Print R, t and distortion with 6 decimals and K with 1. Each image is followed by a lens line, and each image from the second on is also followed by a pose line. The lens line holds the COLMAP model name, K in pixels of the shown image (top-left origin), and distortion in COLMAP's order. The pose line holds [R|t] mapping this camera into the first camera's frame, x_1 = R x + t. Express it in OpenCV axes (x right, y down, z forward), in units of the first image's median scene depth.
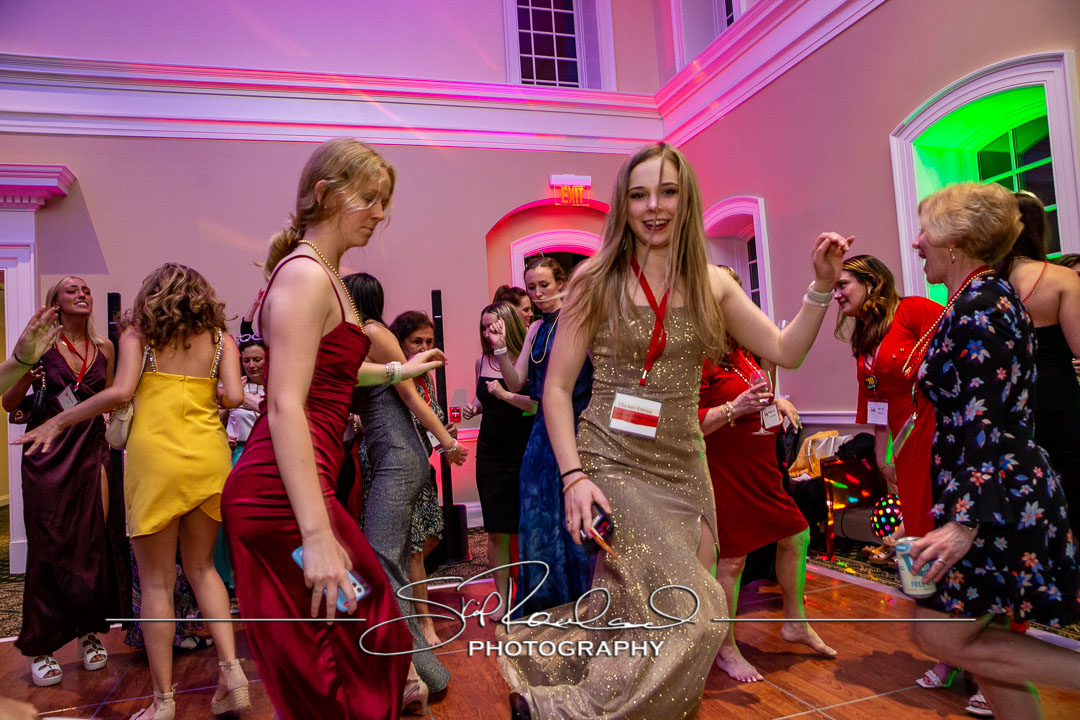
lens RADIAL K [[738.5, 0, 535.2], [0, 738.5, 359.6], [0, 0, 1]] dist [-0.104656, 0.084629]
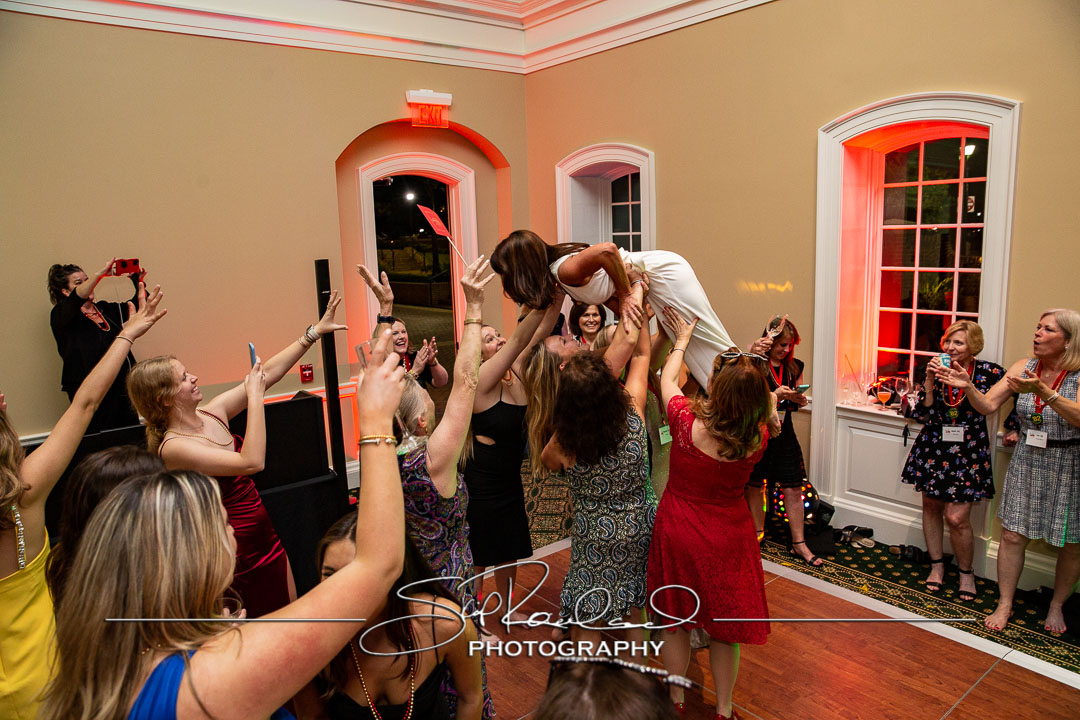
lens RADIAL K [[738.5, 0, 535.2], [0, 738.5, 359.6], [0, 0, 1]] dist [-0.104656, 0.084629]
pose [[0.930924, -0.033224, 0.363698, -0.182026], [-0.041586, 0.979733, 0.195942, -0.130554], [-0.362837, -0.197532, 0.910676, 0.121888]]
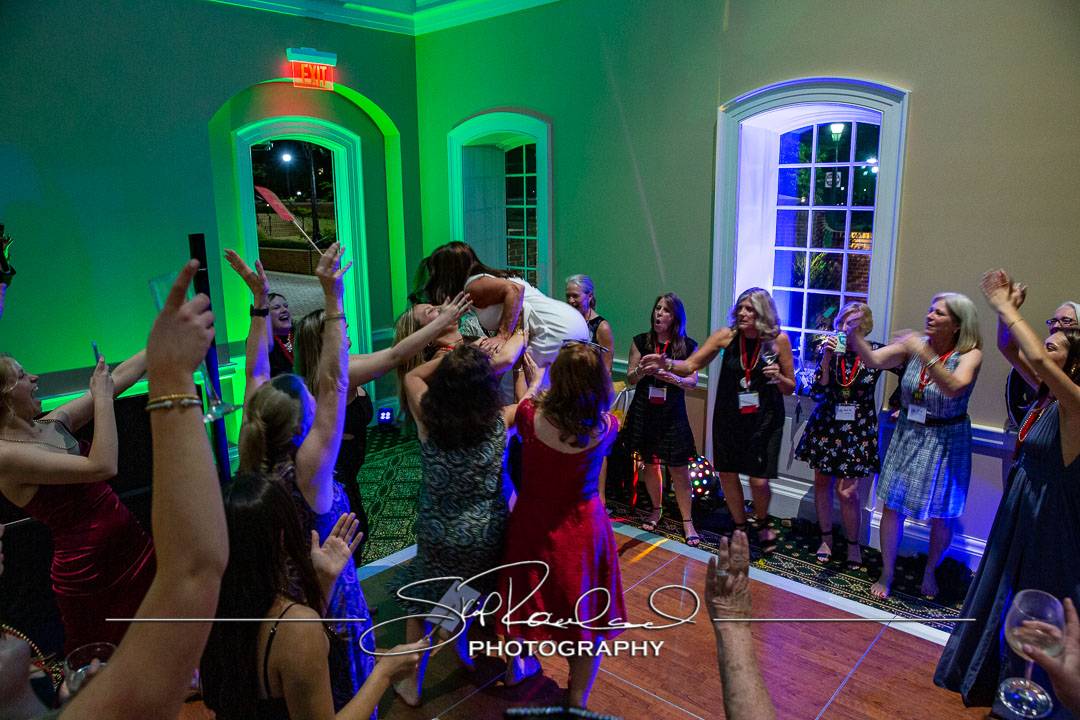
lens RADIAL K [[738.5, 0, 535.2], [0, 738.5, 359.6], [0, 0, 1]] dist [-0.104656, 0.084629]
pose [[0.862050, -0.060117, 0.503246, -0.183752], [-0.067866, 0.970306, 0.232164, -0.138458], [-0.502260, -0.234290, 0.832372, 0.154424]]
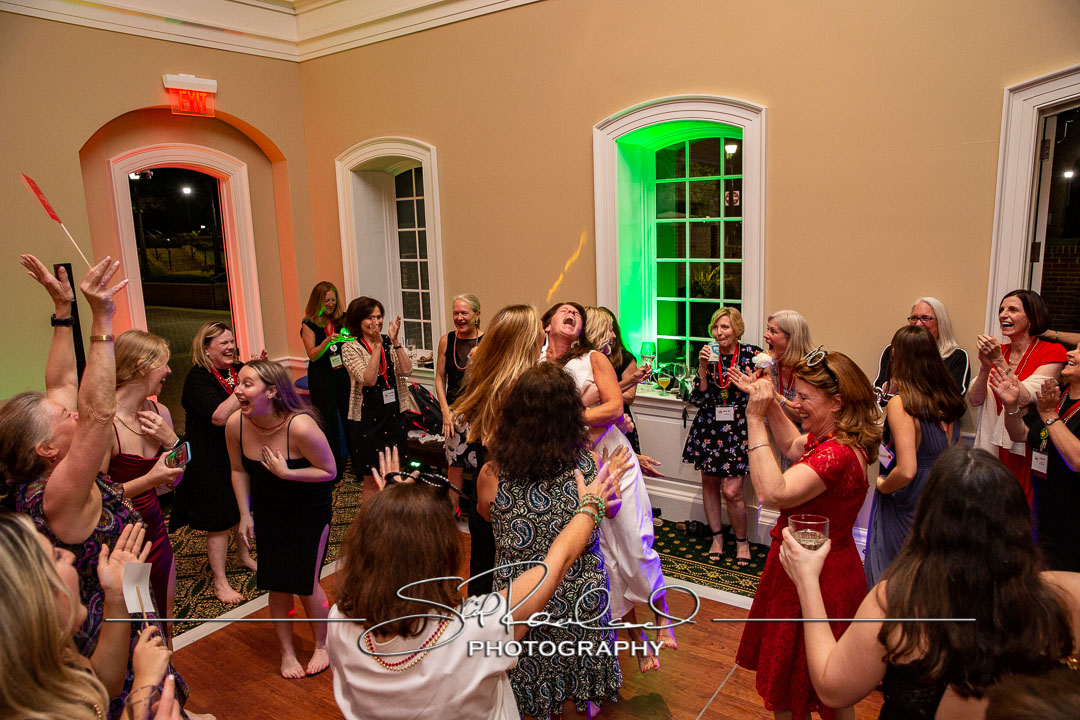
lens RADIAL K [[738.5, 0, 535.2], [0, 738.5, 359.6], [0, 0, 1]] dist [-0.104656, 0.084629]
pose [[0.799266, -0.080990, 0.595495, -0.161924], [-0.043960, 0.980344, 0.192334, -0.132914], [-0.599368, -0.179904, 0.779996, 0.129428]]
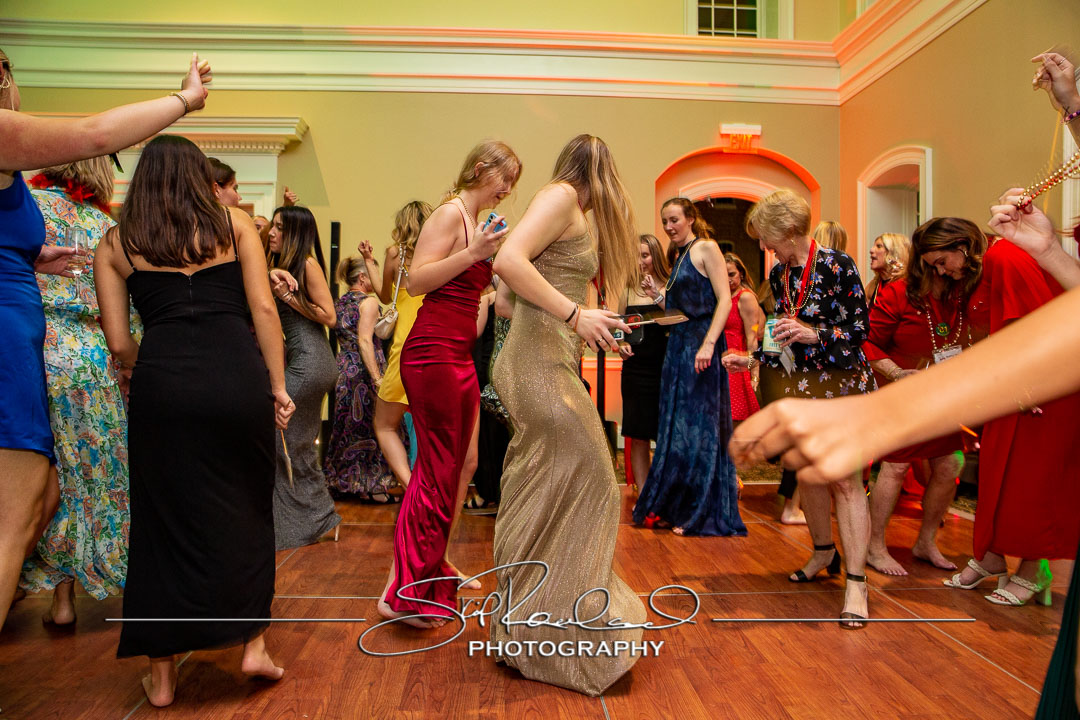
lens RADIAL K [[738.5, 0, 535.2], [0, 738.5, 359.6], [0, 0, 1]] dist [-0.104656, 0.084629]
pose [[0.973538, 0.064290, -0.219297, 0.011090], [-0.047338, 0.995532, 0.081701, 0.013362], [0.223570, -0.069157, 0.972231, -0.108163]]
